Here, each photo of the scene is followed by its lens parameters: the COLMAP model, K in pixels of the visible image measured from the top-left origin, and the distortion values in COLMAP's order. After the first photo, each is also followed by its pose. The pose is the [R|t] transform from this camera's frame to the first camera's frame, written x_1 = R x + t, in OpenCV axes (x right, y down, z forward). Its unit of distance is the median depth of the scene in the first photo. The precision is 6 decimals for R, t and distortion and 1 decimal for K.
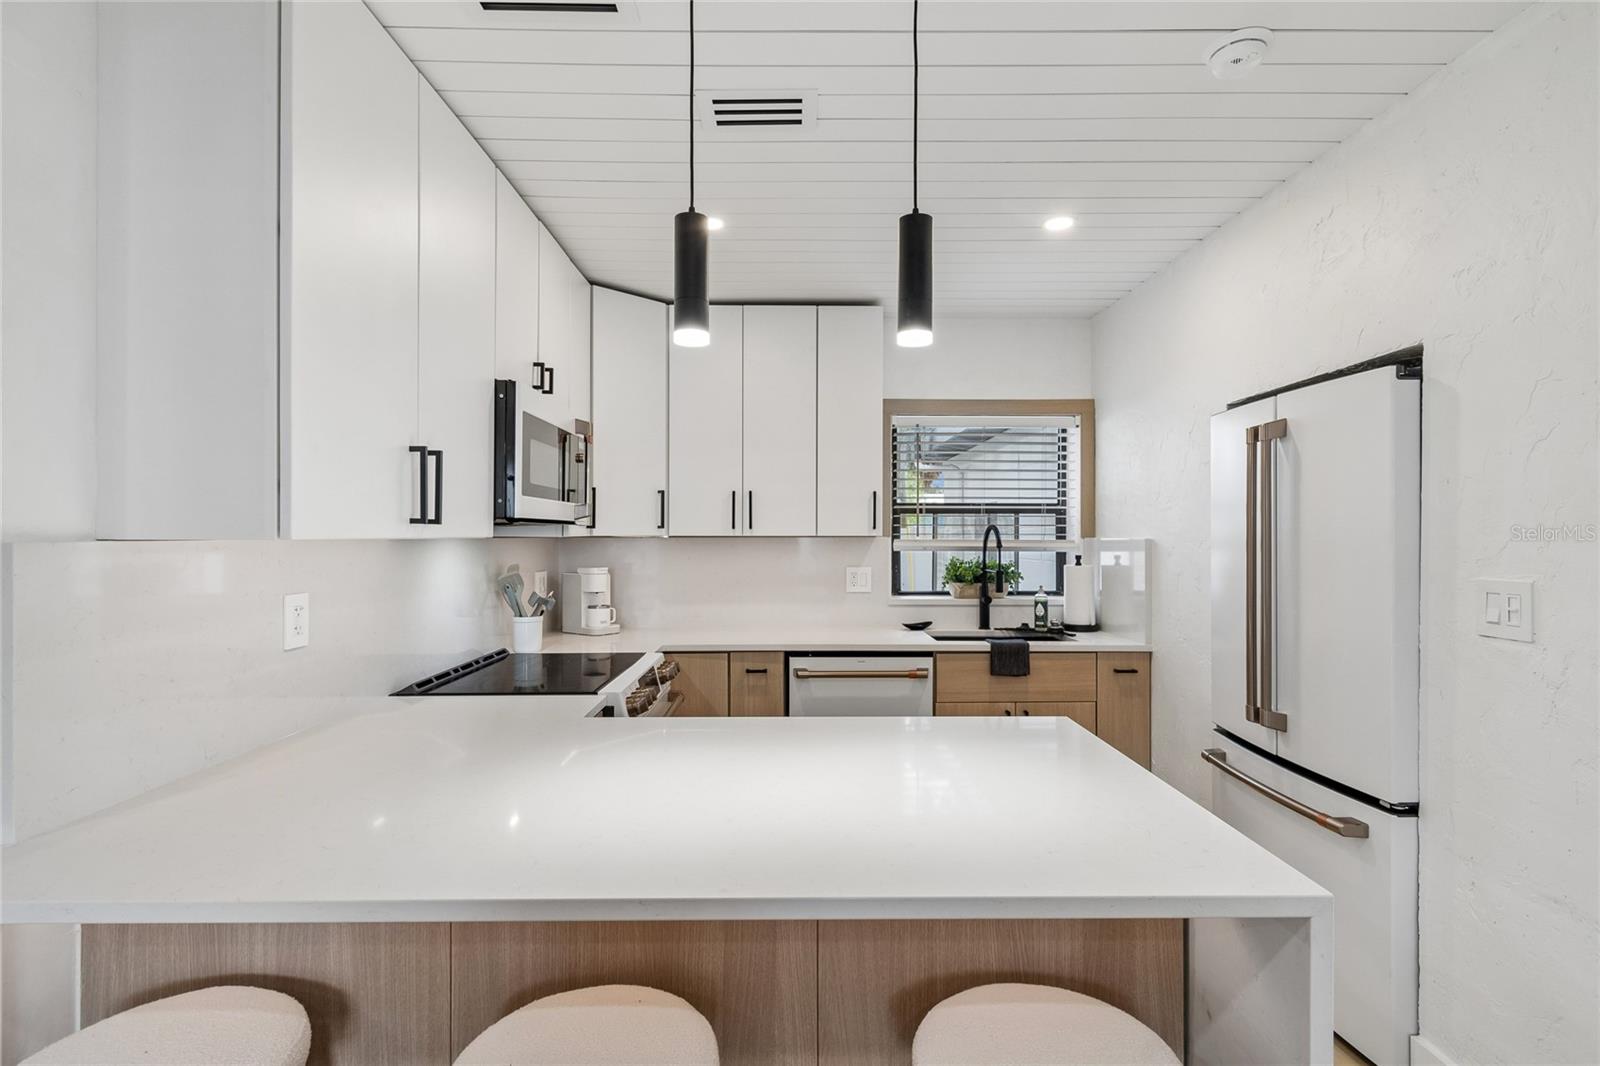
lens RADIAL K [[785.4, 0, 800.0], [0, 785.4, 533.0], [0, 0, 1]] dist [0.017322, 0.000005]
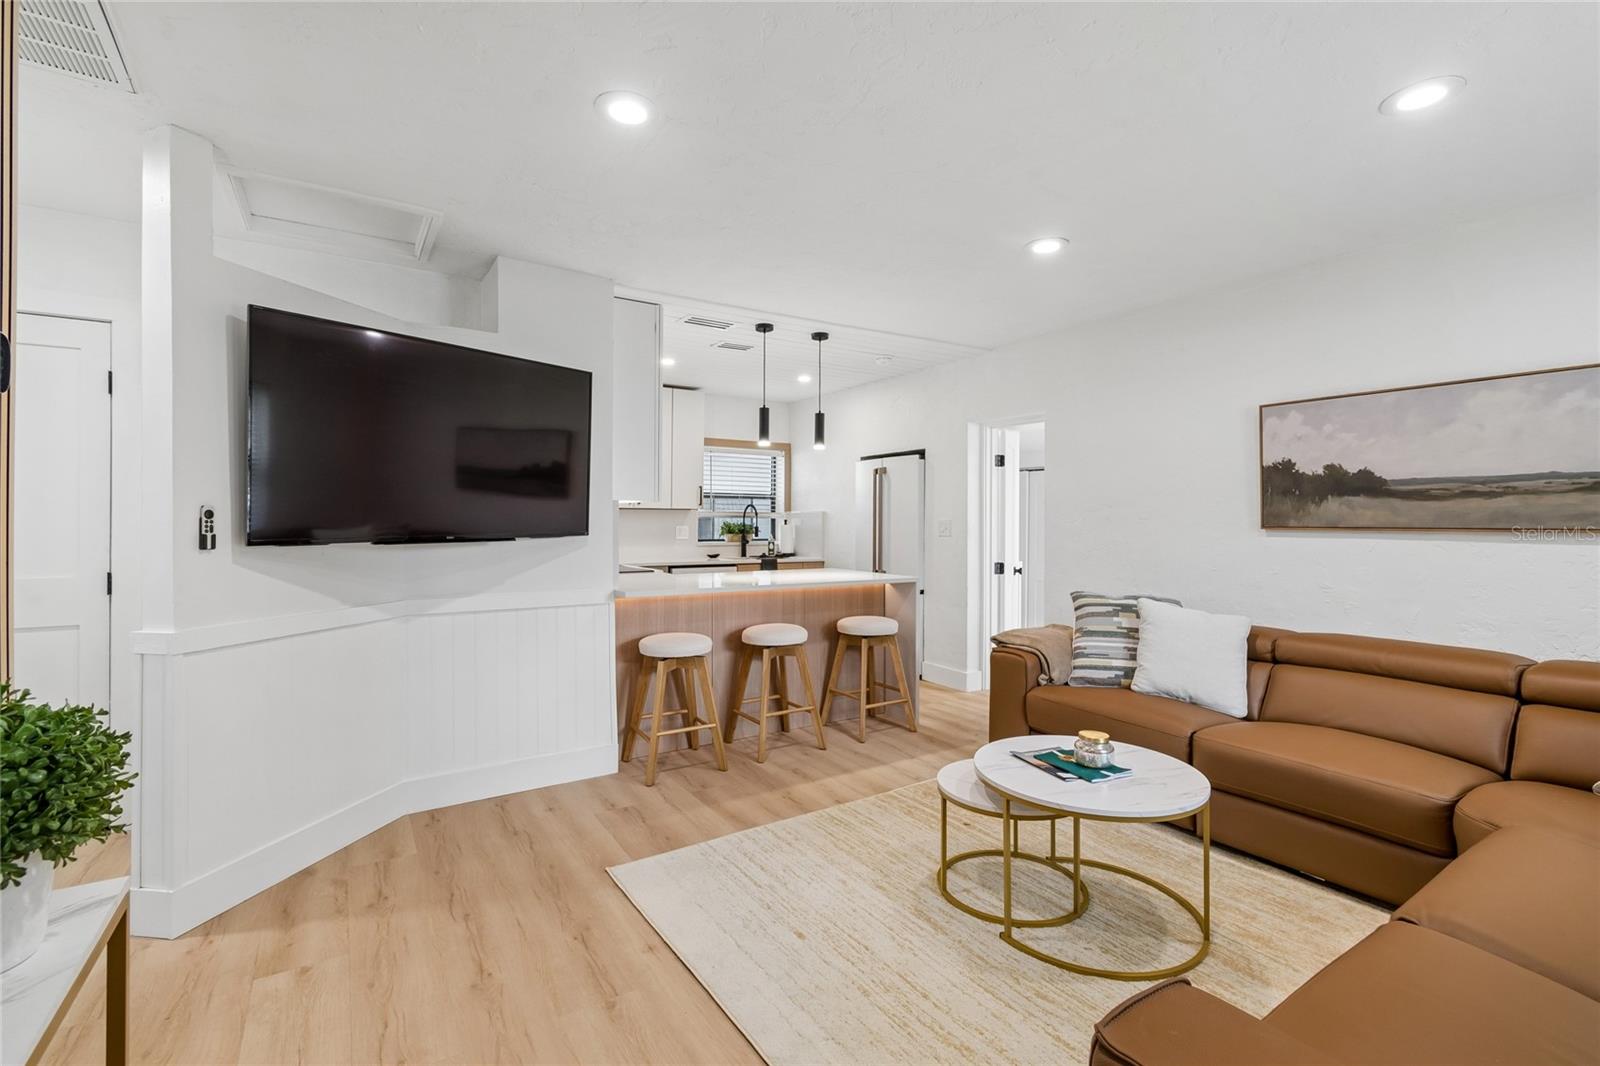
lens RADIAL K [[712.7, 0, 811.6], [0, 712.7, 504.2], [0, 0, 1]] dist [0.003058, -0.000260]
pose [[0.845485, 0.015591, 0.533772, -0.614304], [-0.004865, 0.999757, -0.021497, 0.029142], [-0.533978, 0.015578, 0.845355, -0.641582]]
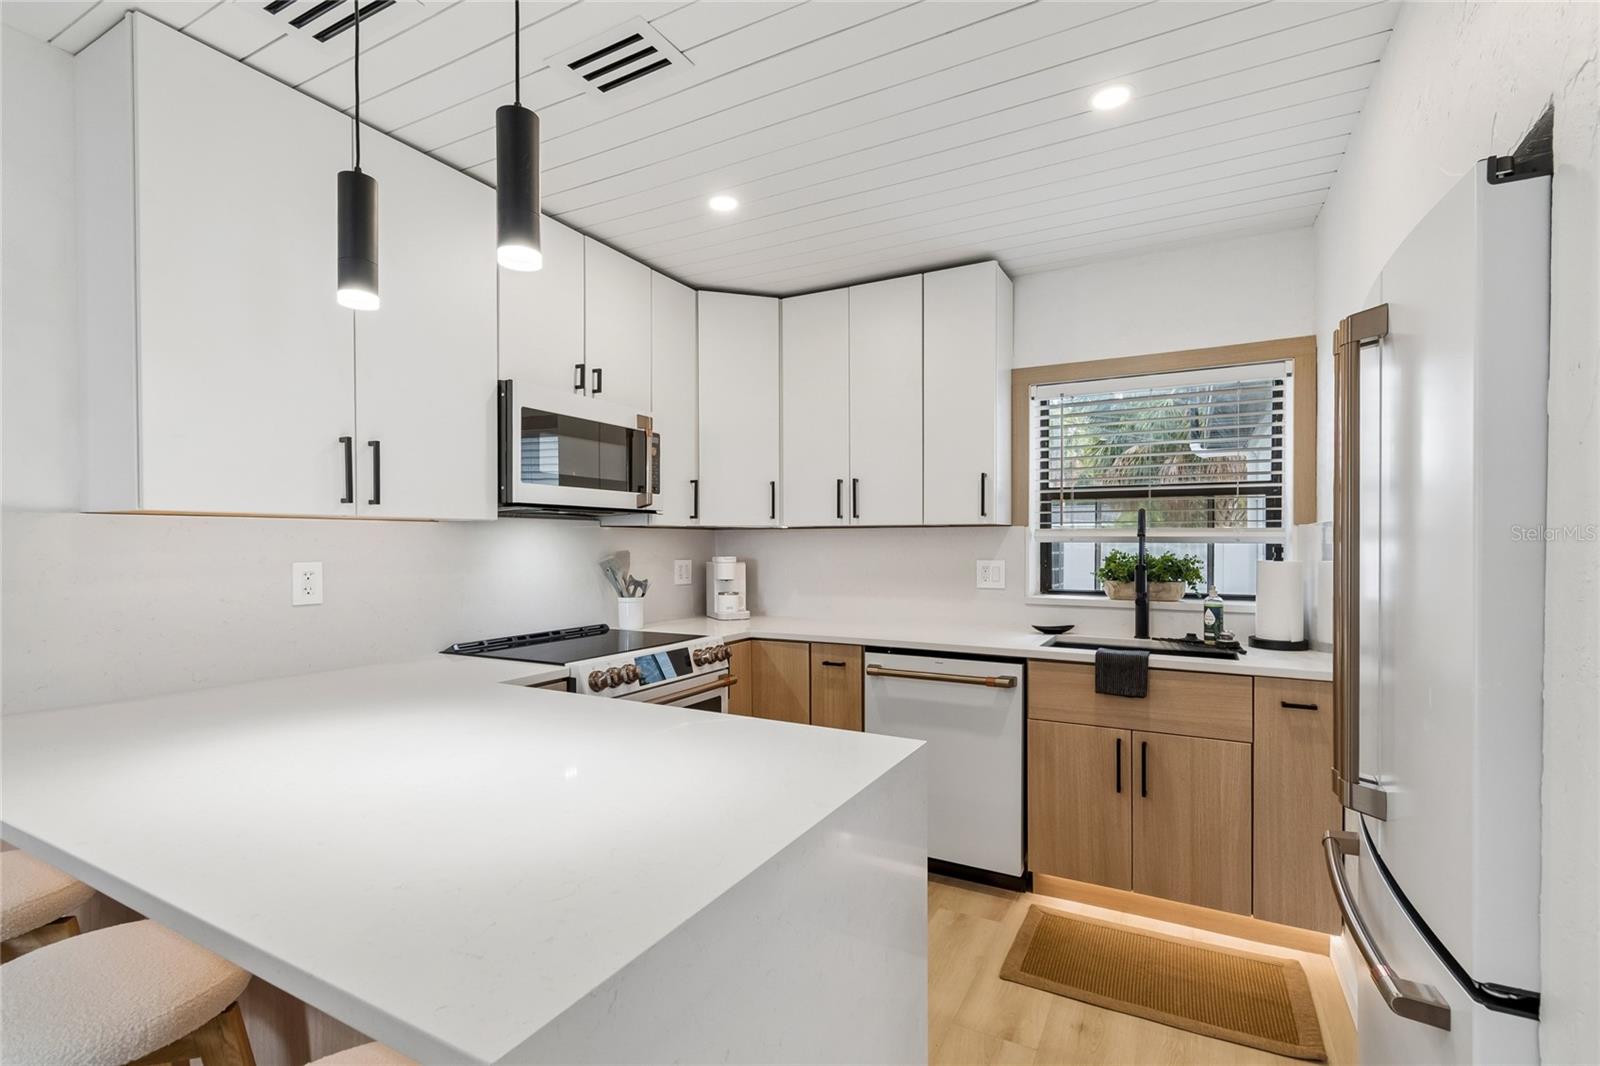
lens RADIAL K [[730.8, 0, 804.5], [0, 730.8, 547.2], [0, 0, 1]] dist [0.011587, -0.000103]
pose [[0.871659, 0.001923, -0.490108, 0.320935], [0.002297, 0.999965, 0.008009, 0.023345], [0.490107, -0.008107, 0.871625, 0.186420]]
